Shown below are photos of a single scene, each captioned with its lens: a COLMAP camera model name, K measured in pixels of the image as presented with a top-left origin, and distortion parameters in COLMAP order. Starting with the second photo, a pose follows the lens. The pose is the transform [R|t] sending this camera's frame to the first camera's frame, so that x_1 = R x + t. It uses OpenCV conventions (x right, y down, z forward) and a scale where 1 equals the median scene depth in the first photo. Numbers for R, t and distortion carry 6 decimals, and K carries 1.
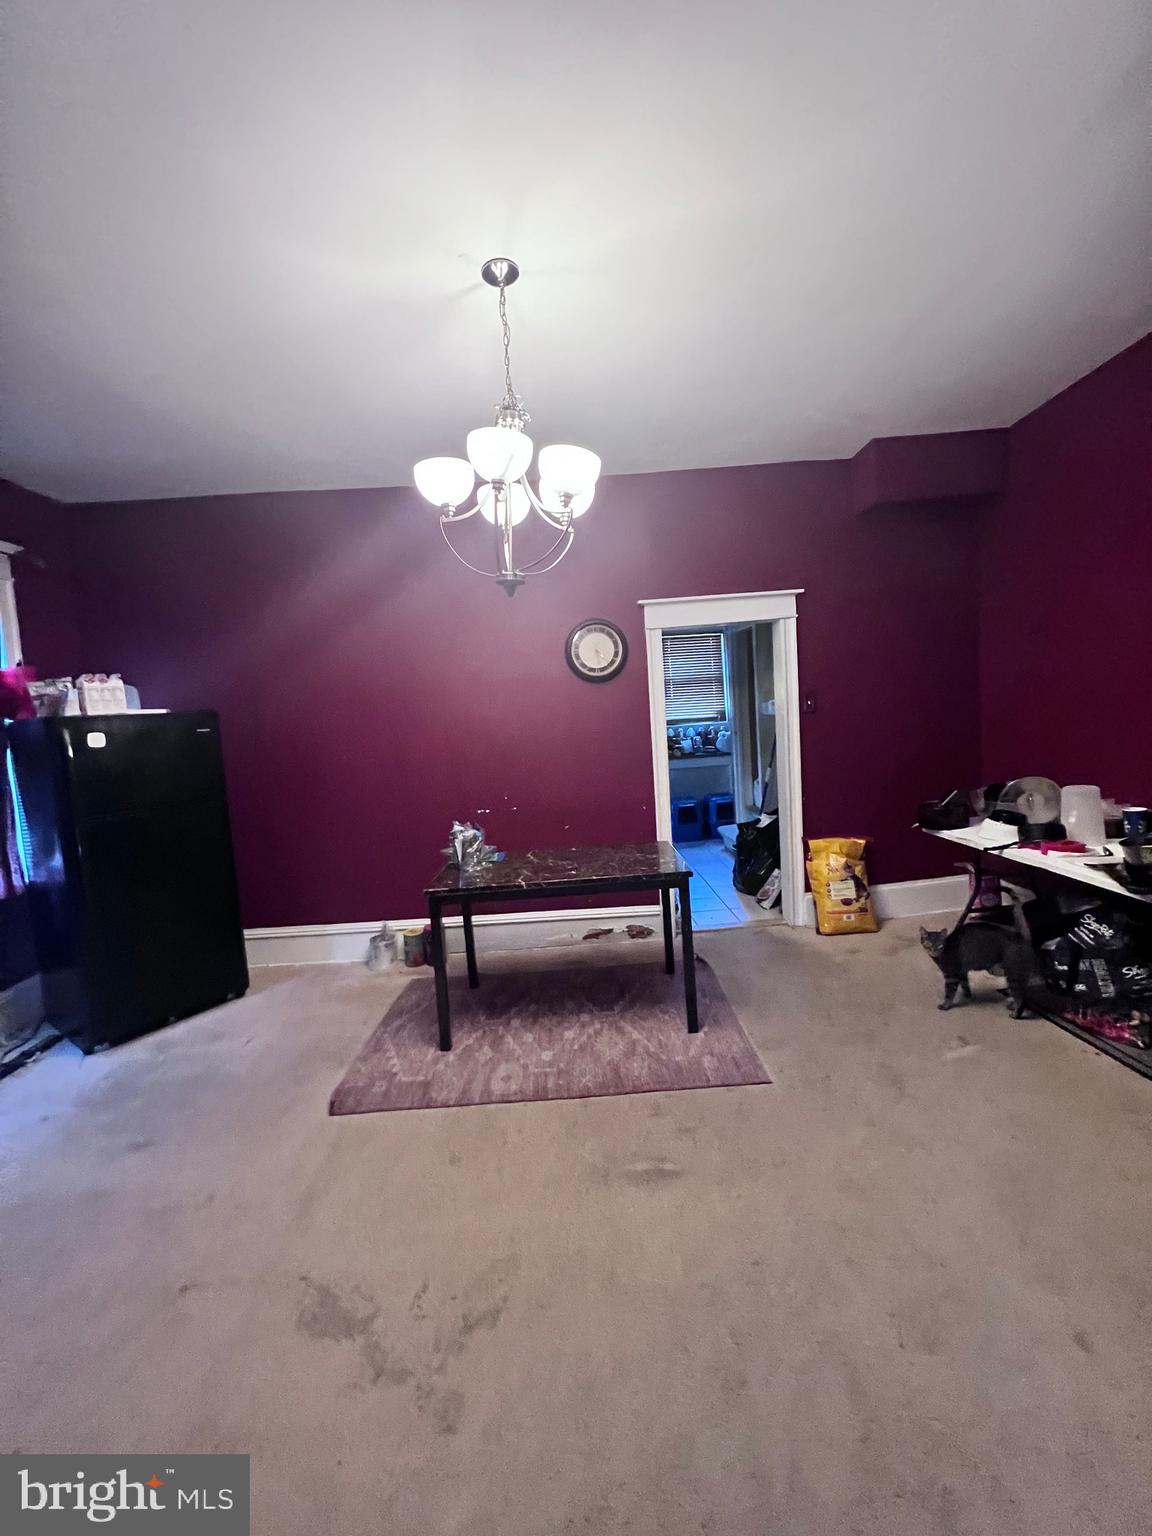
lens RADIAL K [[620.1, 0, 576.0], [0, 620.1, 768.0], [0, 0, 1]] dist [0.001692, 0.000172]
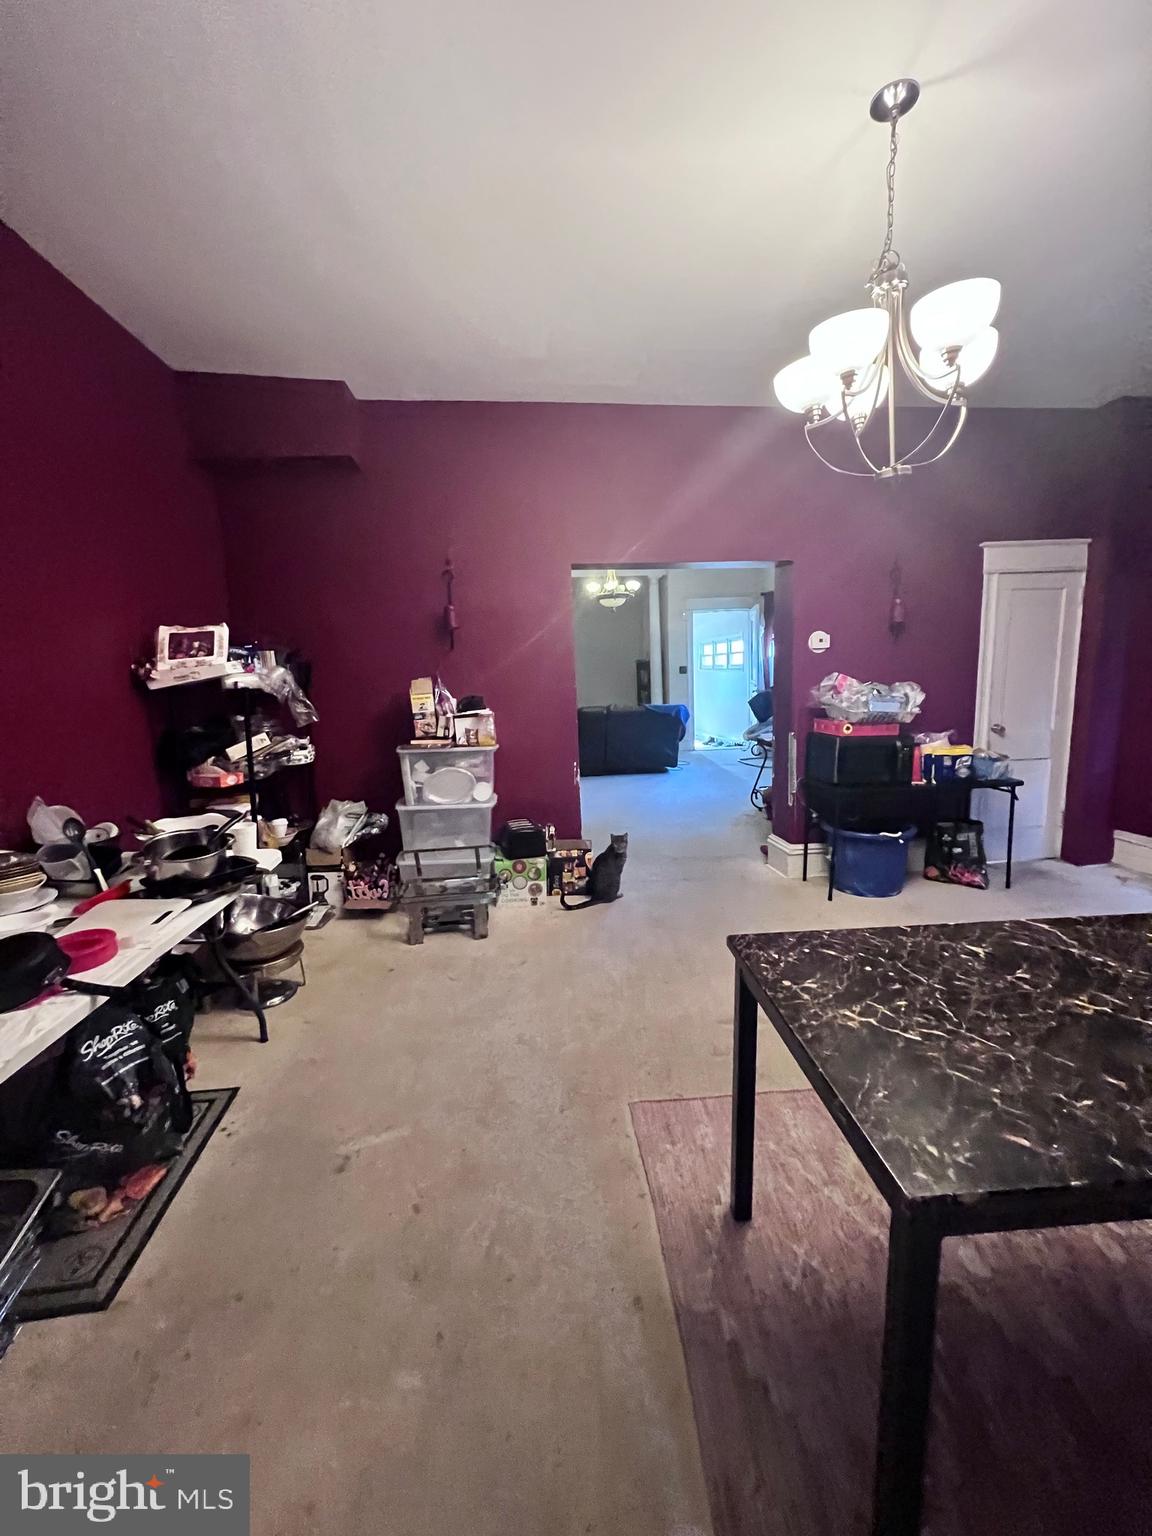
lens RADIAL K [[620.1, 0, 576.0], [0, 620.1, 768.0], [0, 0, 1]] dist [0.001692, 0.000172]
pose [[-0.993201, 0.100431, -0.058876, 0.385895], [0.083556, 0.967124, 0.240187, -0.142532], [0.081062, 0.233634, -0.968940, 1.645529]]
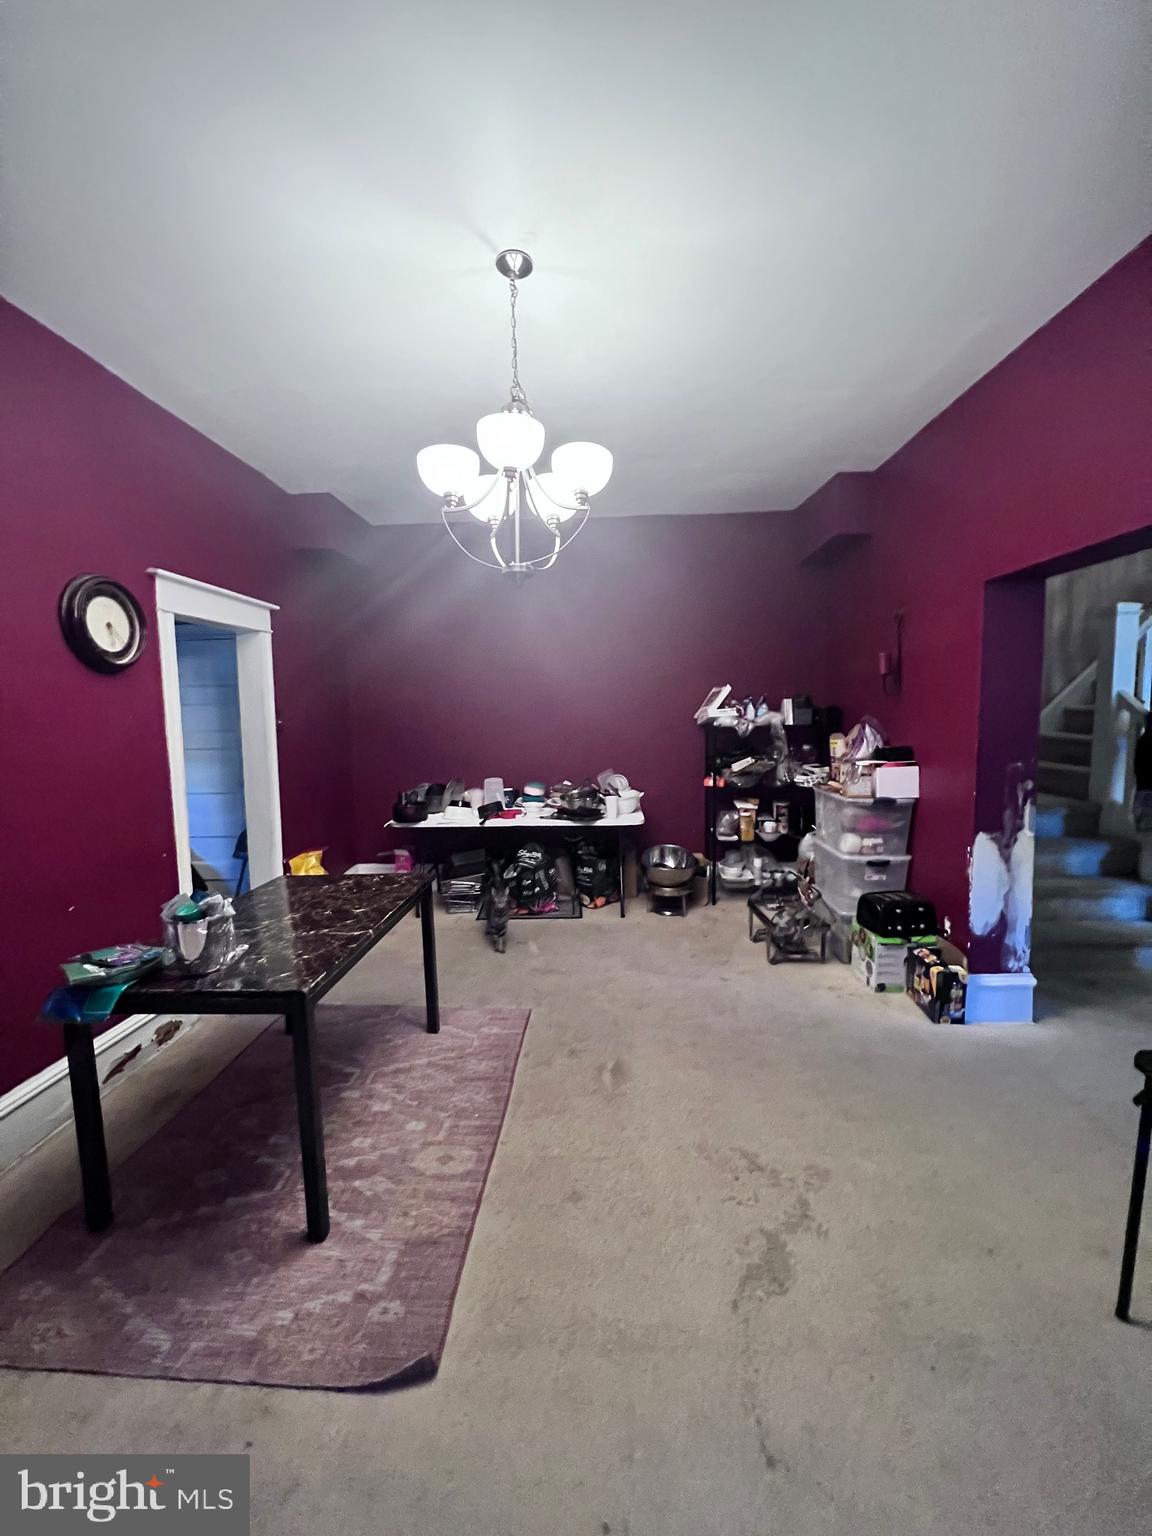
lens RADIAL K [[620.1, 0, 576.0], [0, 620.1, 768.0], [0, 0, 1]] dist [0.001692, 0.000172]
pose [[0.061996, -0.023397, 0.997802, -0.916671], [0.091795, 0.995622, 0.017643, -0.008456], [-0.993846, 0.090499, 0.063872, 0.746475]]
